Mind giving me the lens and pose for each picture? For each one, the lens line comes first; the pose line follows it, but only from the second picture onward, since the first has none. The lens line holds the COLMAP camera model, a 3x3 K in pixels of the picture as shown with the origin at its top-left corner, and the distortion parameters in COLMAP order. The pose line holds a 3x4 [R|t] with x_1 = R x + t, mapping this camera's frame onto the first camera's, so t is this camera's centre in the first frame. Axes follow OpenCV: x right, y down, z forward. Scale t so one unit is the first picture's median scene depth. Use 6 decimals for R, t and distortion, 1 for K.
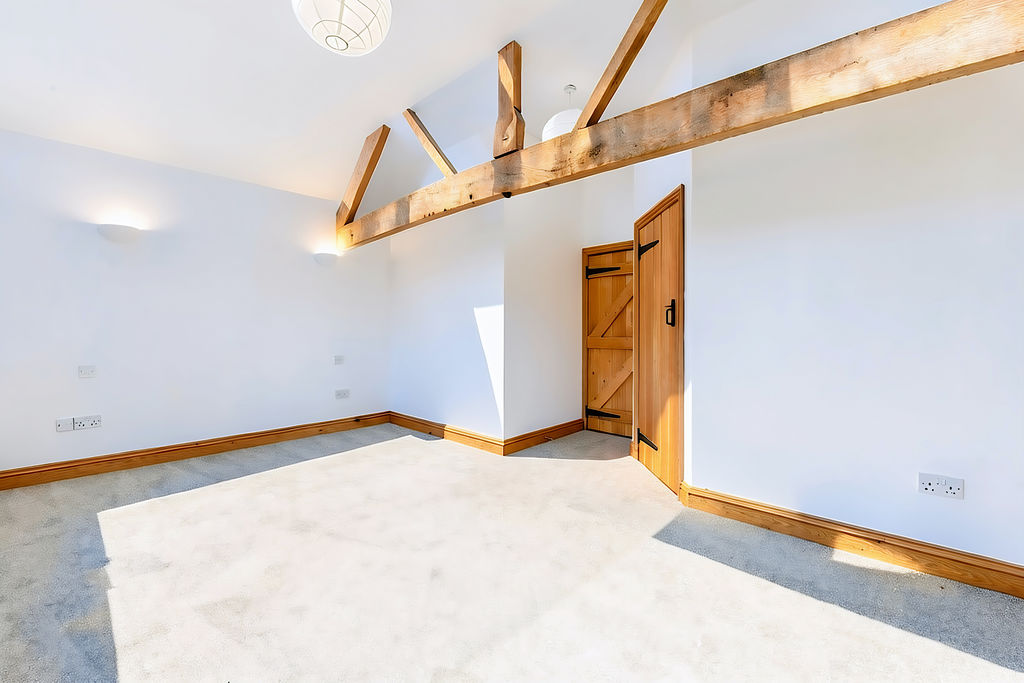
lens RADIAL K [[409.3, 0, 515.5], [0, 409.3, 338.9], [0, 0, 1]] dist [-0.019152, -0.000305]
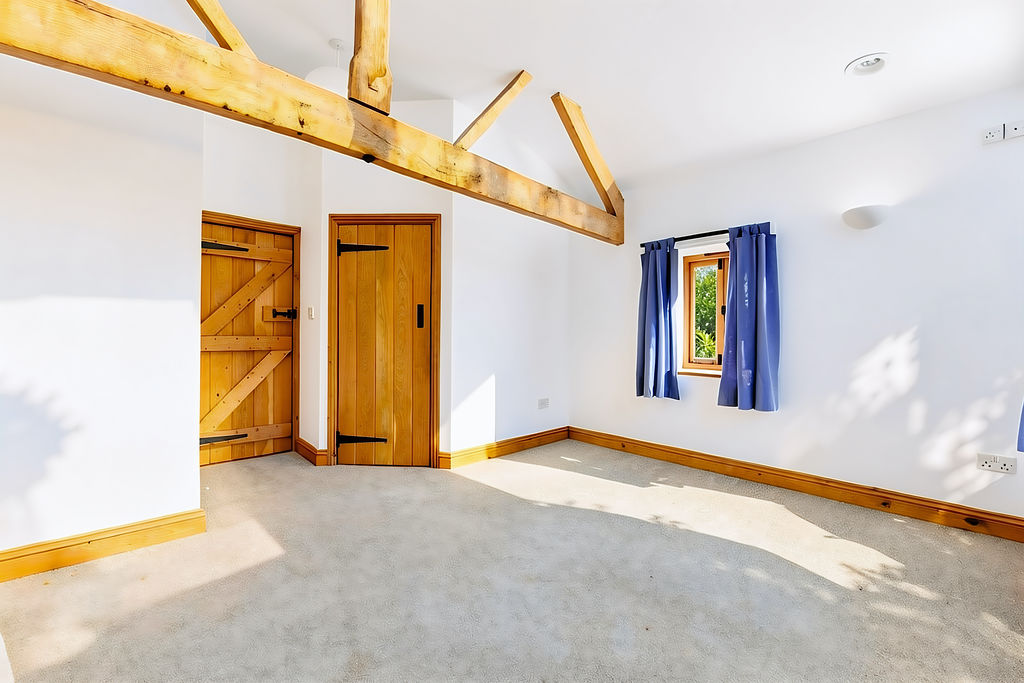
lens RADIAL K [[409.3, 0, 515.5], [0, 409.3, 338.9], [0, 0, 1]] dist [-0.019152, -0.000305]
pose [[0.072708, -0.010784, 0.997295, -0.765588], [-0.006999, 0.999911, 0.011322, -0.019242], [-0.997329, -0.007803, 0.072626, 0.649575]]
